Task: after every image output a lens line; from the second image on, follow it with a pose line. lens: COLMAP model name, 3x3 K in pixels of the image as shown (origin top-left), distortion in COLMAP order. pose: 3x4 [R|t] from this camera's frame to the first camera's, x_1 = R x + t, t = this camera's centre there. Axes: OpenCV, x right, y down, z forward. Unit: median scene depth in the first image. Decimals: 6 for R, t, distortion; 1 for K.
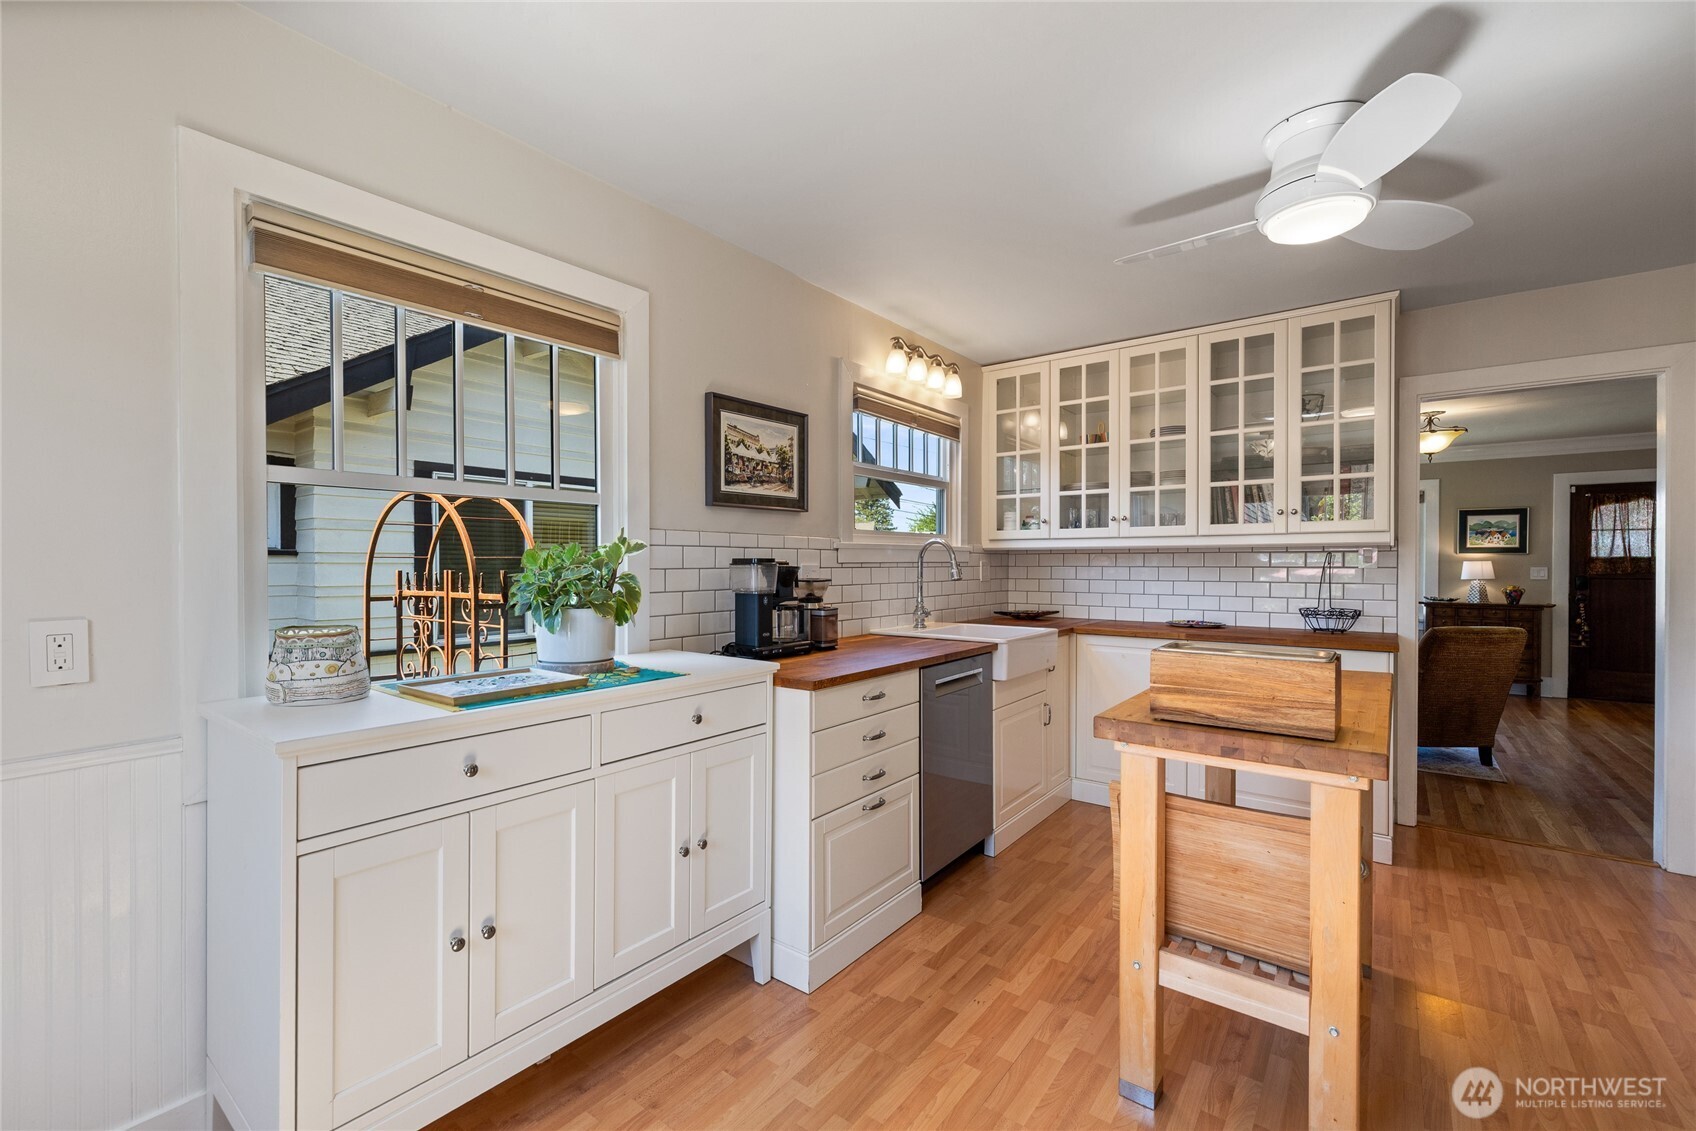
lens RADIAL K [[727.4, 0, 829.5], [0, 727.4, 566.0], [0, 0, 1]] dist [0.005084, 0.000732]
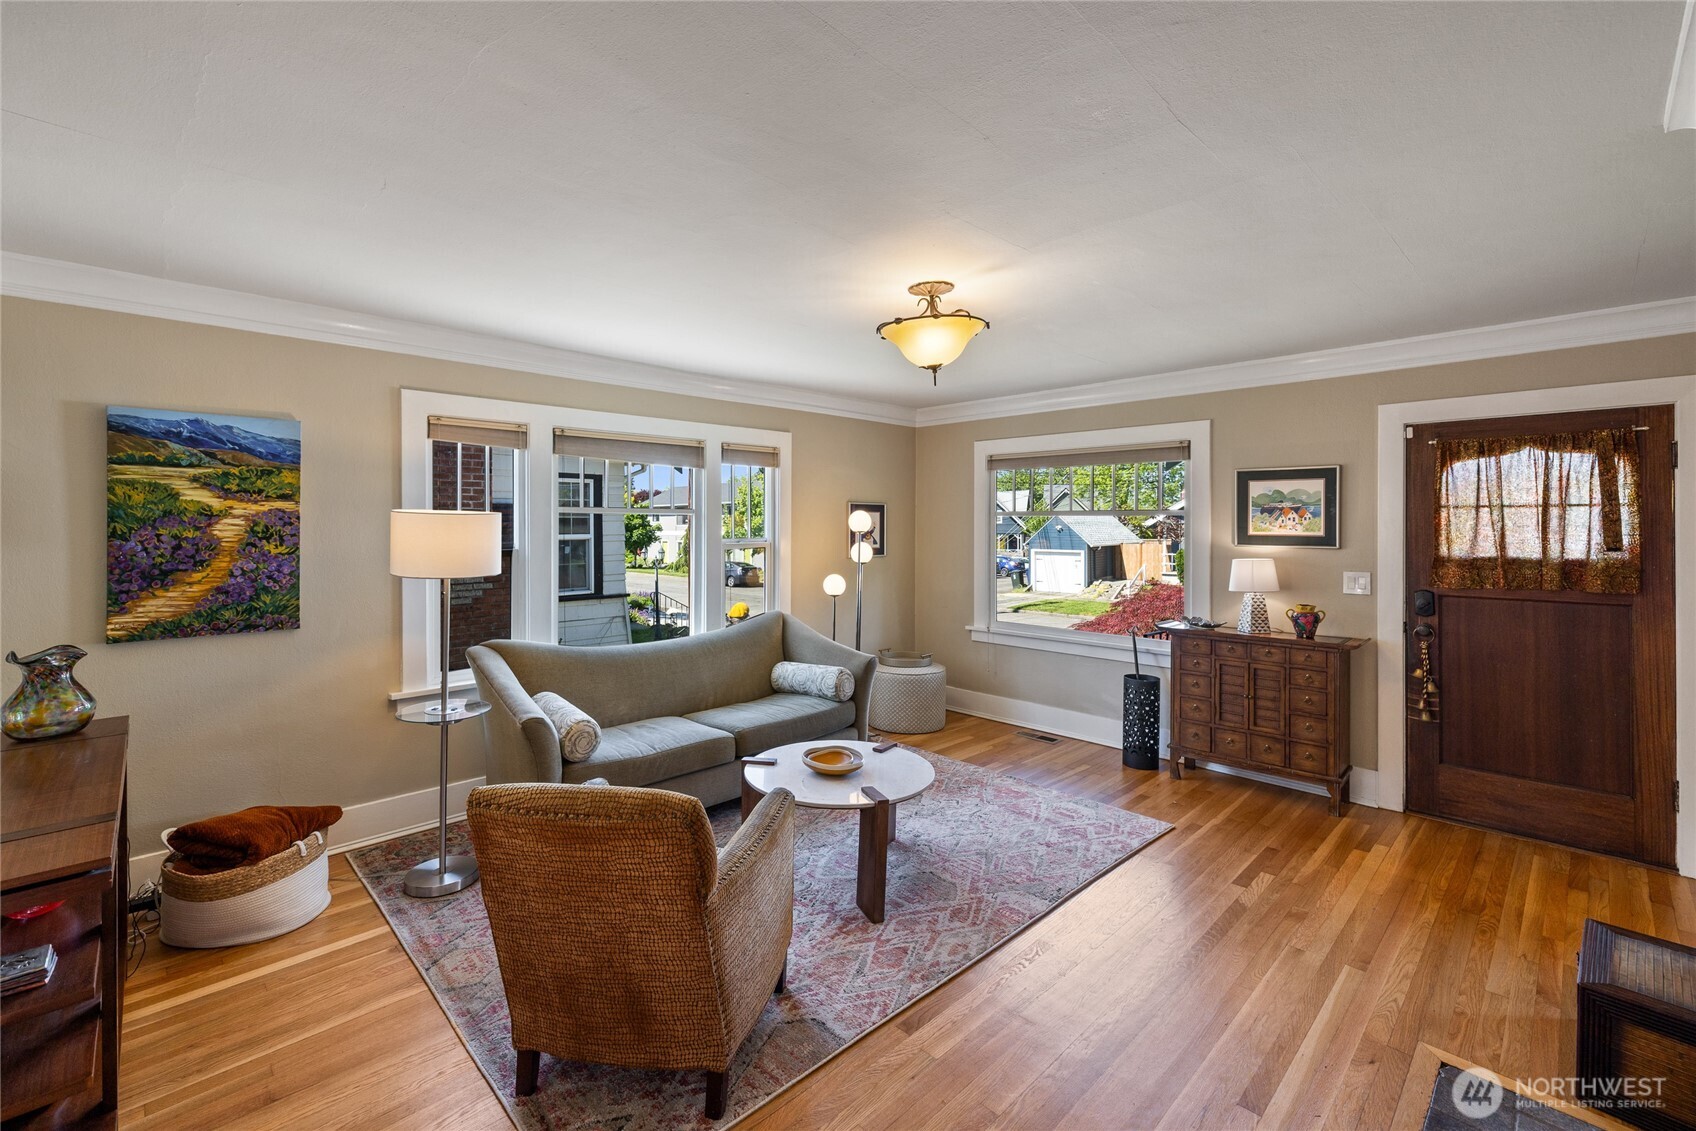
lens RADIAL K [[729.9, 0, 822.5], [0, 729.9, 518.1], [0, 0, 1]] dist [0.000774, 0.000256]
pose [[0.988582, -0.003329, -0.150644, 1.246146], [0.001858, 0.999949, -0.009905, -0.067373], [0.150670, 0.009513, 0.988538, 0.736572]]
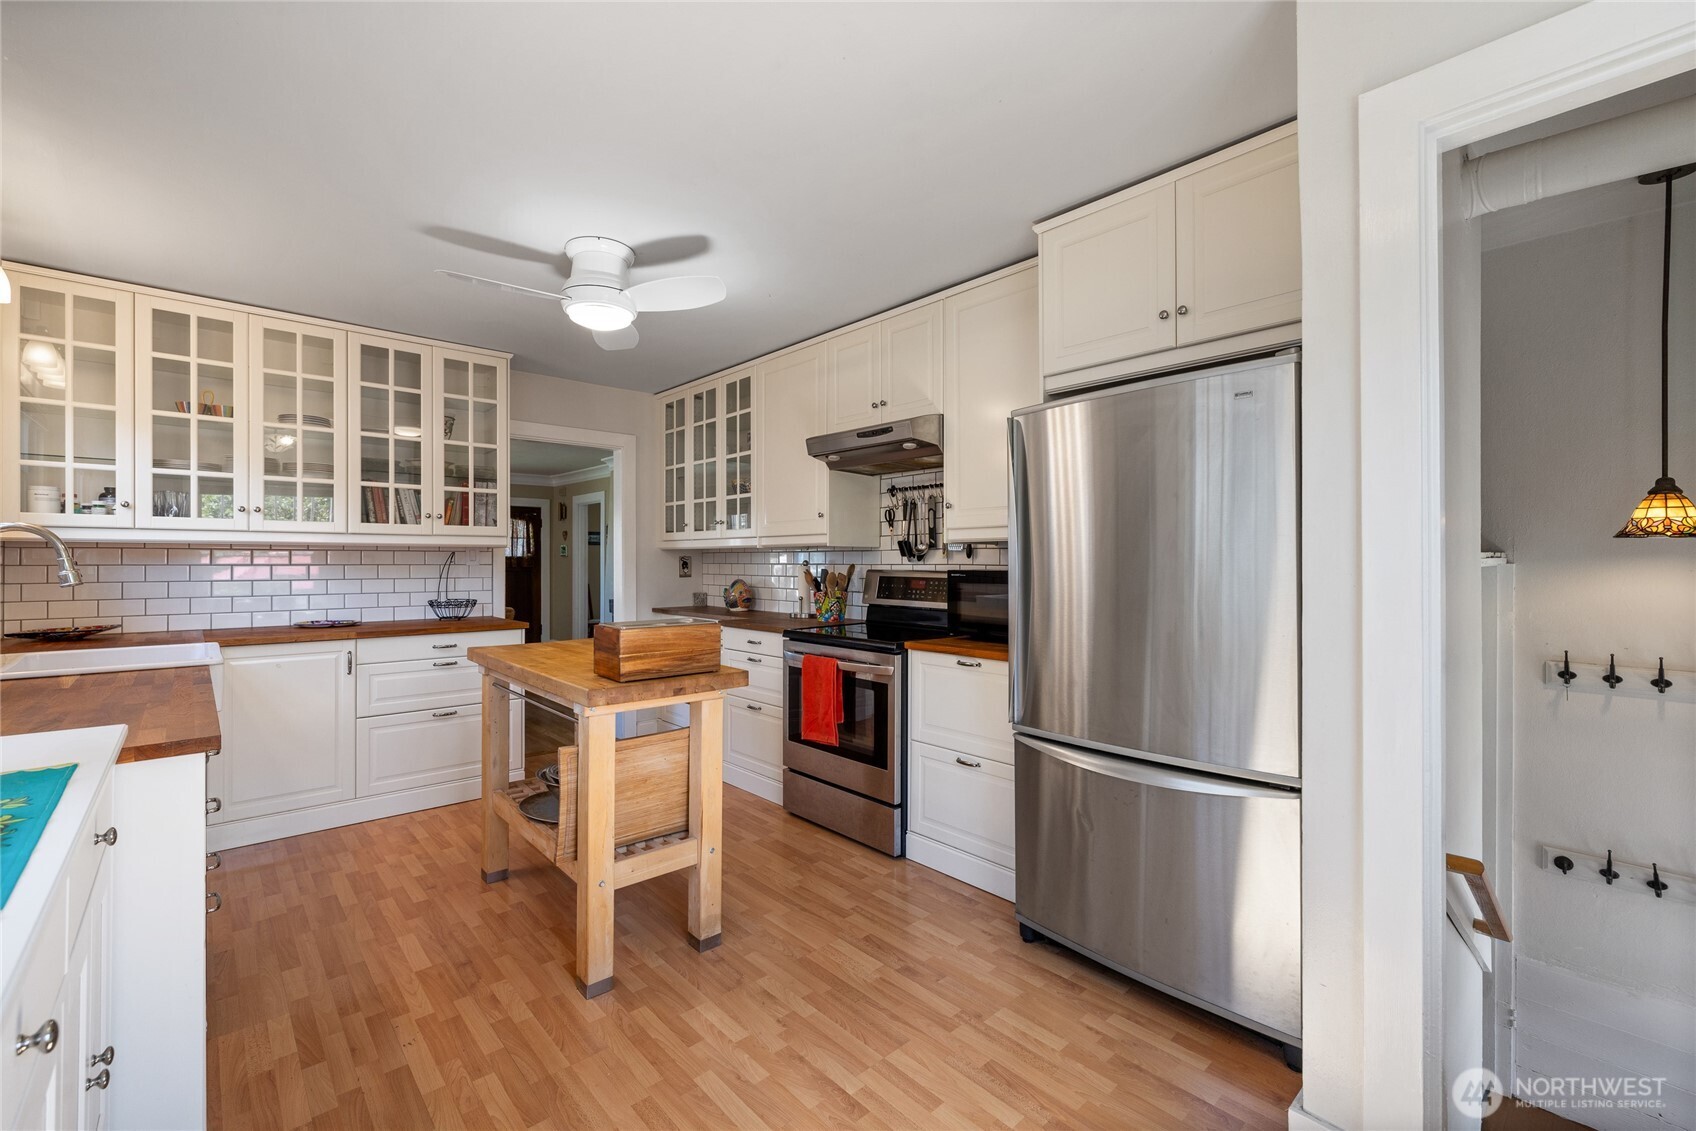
lens RADIAL K [[710.8, 0, 831.8], [0, 710.8, 553.6], [0, 0, 1]] dist [0.000493, 0.000013]
pose [[0.181863, 0.011005, 0.983262, -0.321808], [0.001926, 0.999931, -0.011548, -0.001687], [-0.983322, 0.003994, 0.181829, 0.175828]]
